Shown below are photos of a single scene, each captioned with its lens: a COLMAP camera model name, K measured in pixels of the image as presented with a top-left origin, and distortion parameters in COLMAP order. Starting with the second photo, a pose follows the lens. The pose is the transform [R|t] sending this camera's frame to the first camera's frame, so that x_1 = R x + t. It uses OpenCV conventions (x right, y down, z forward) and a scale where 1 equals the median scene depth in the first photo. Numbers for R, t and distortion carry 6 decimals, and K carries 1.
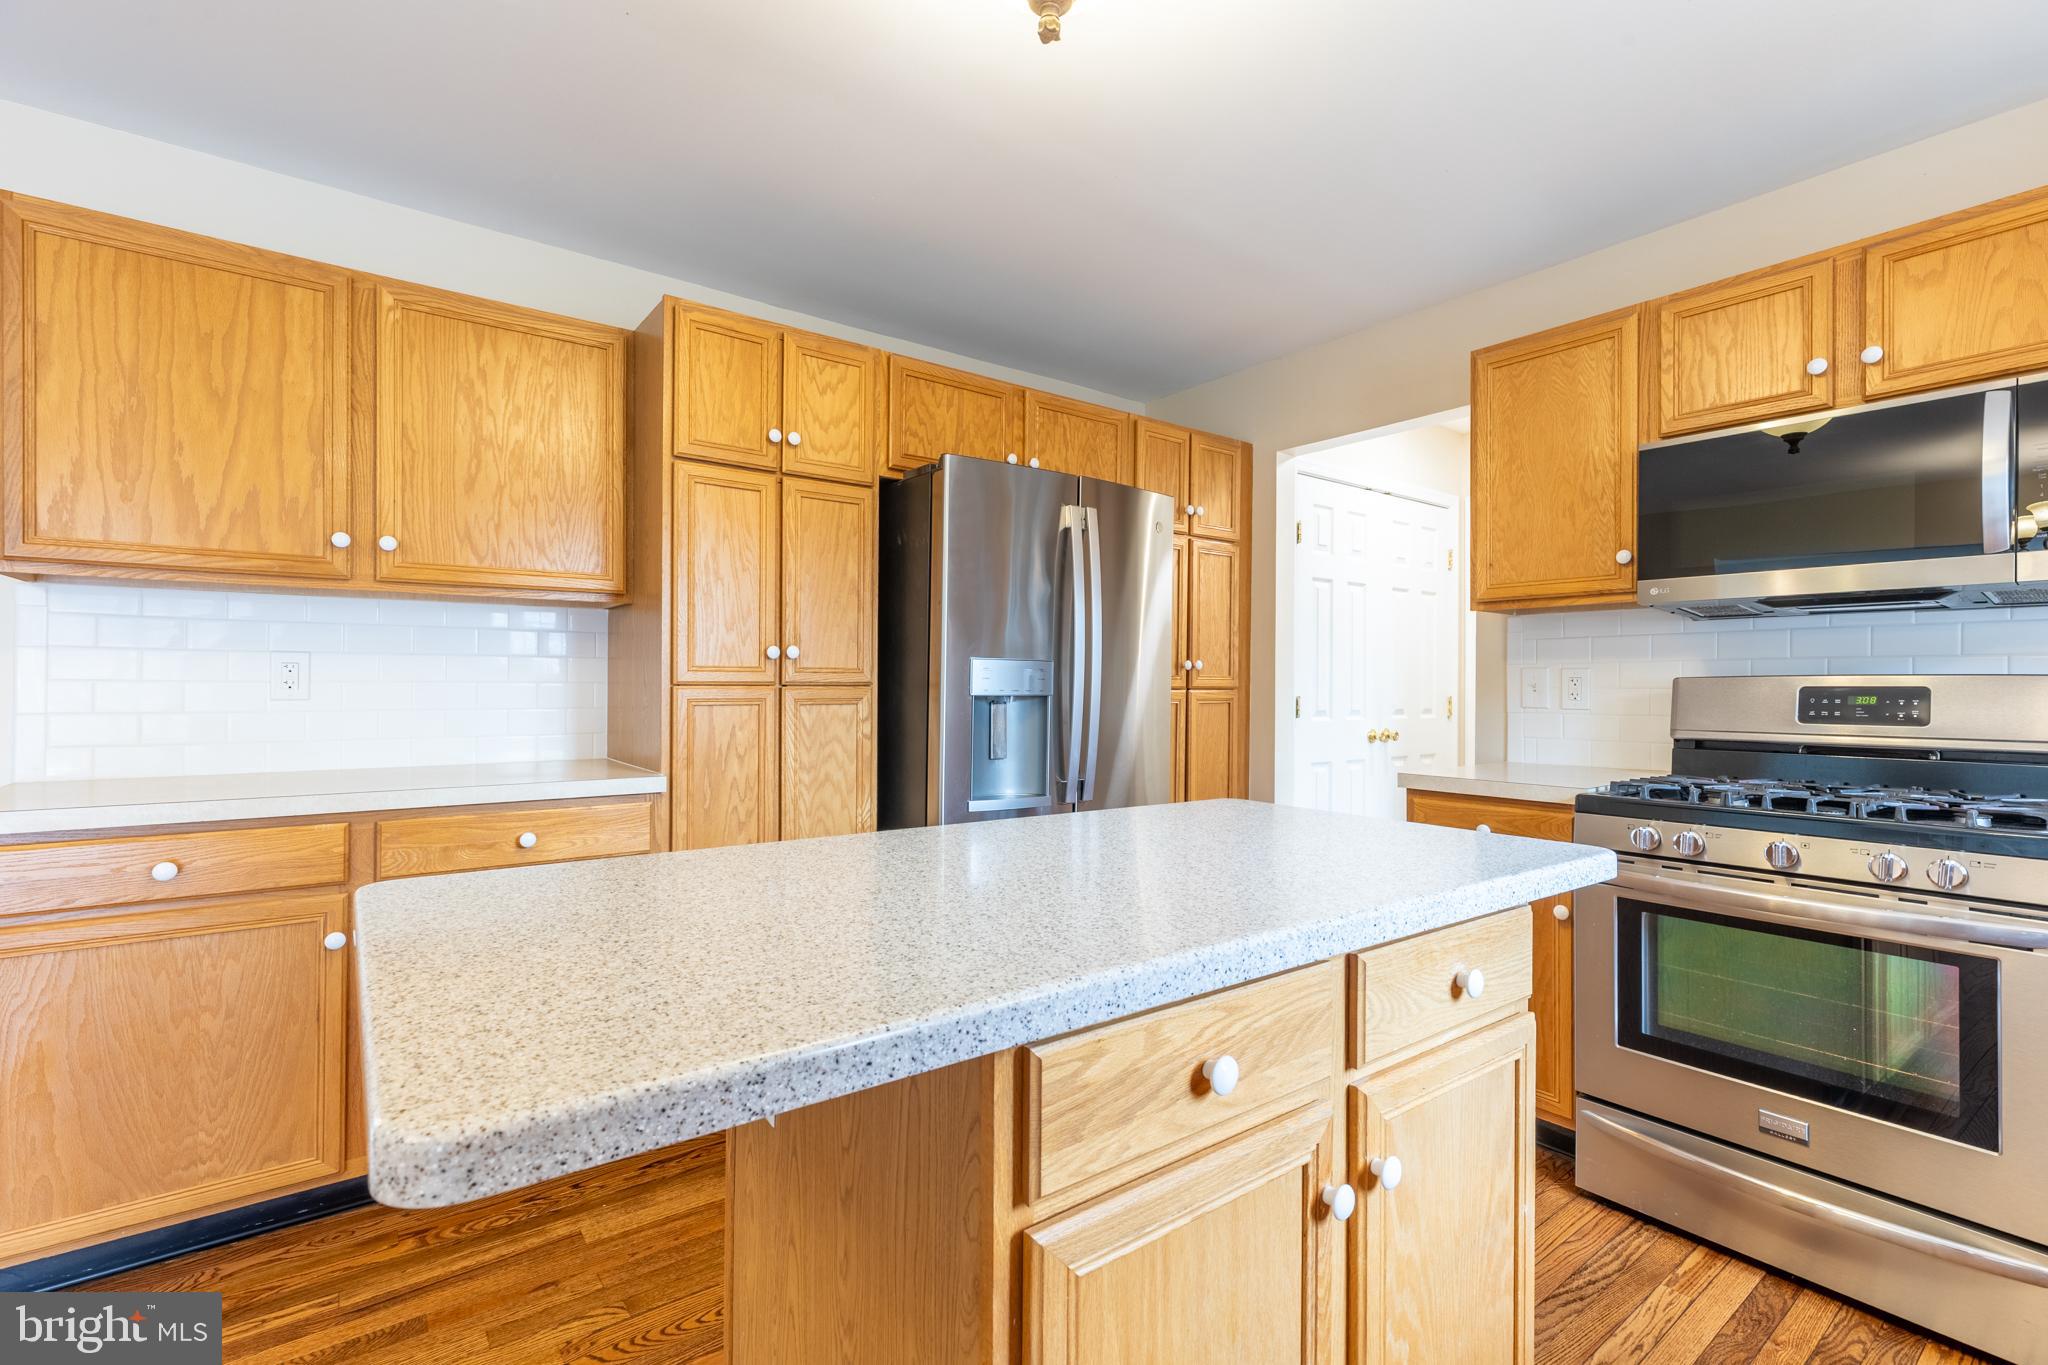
lens RADIAL K [[928.8, 0, 1025.4], [0, 928.8, 683.1], [0, 0, 1]] dist [0.005079, 0.000705]
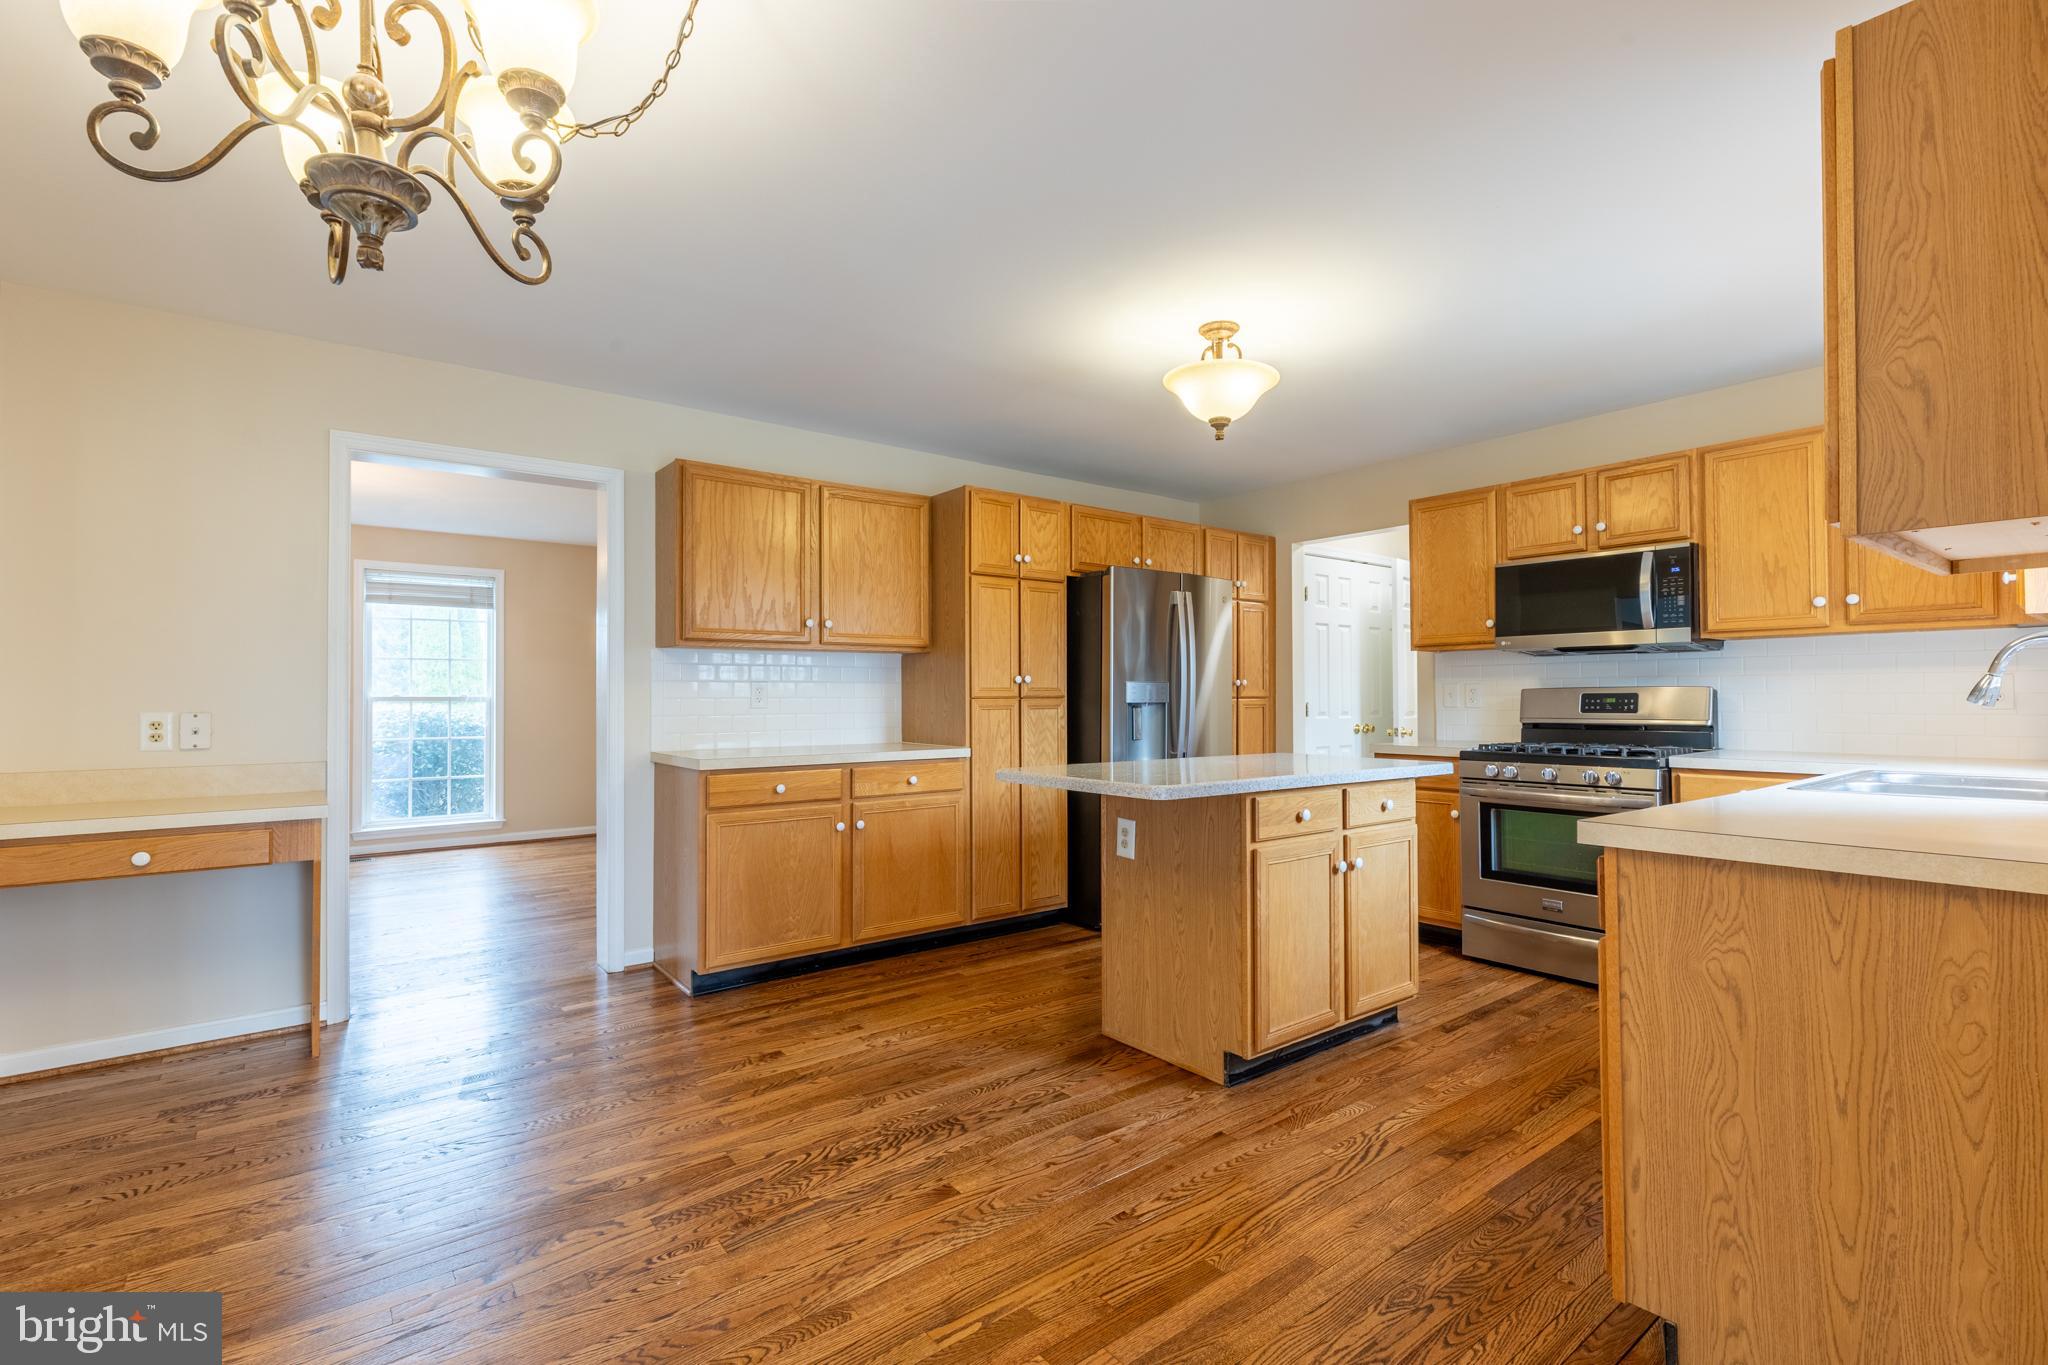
lens RADIAL K [[928.8, 0, 1023.6], [0, 928.8, 684.9], [0, 0, 1]] dist [0.005079, 0.000705]
pose [[0.999918, -0.009630, 0.008493, -0.284288], [0.009718, 0.999899, -0.010414, -0.004067], [-0.008392, 0.010496, 0.999910, -0.800886]]
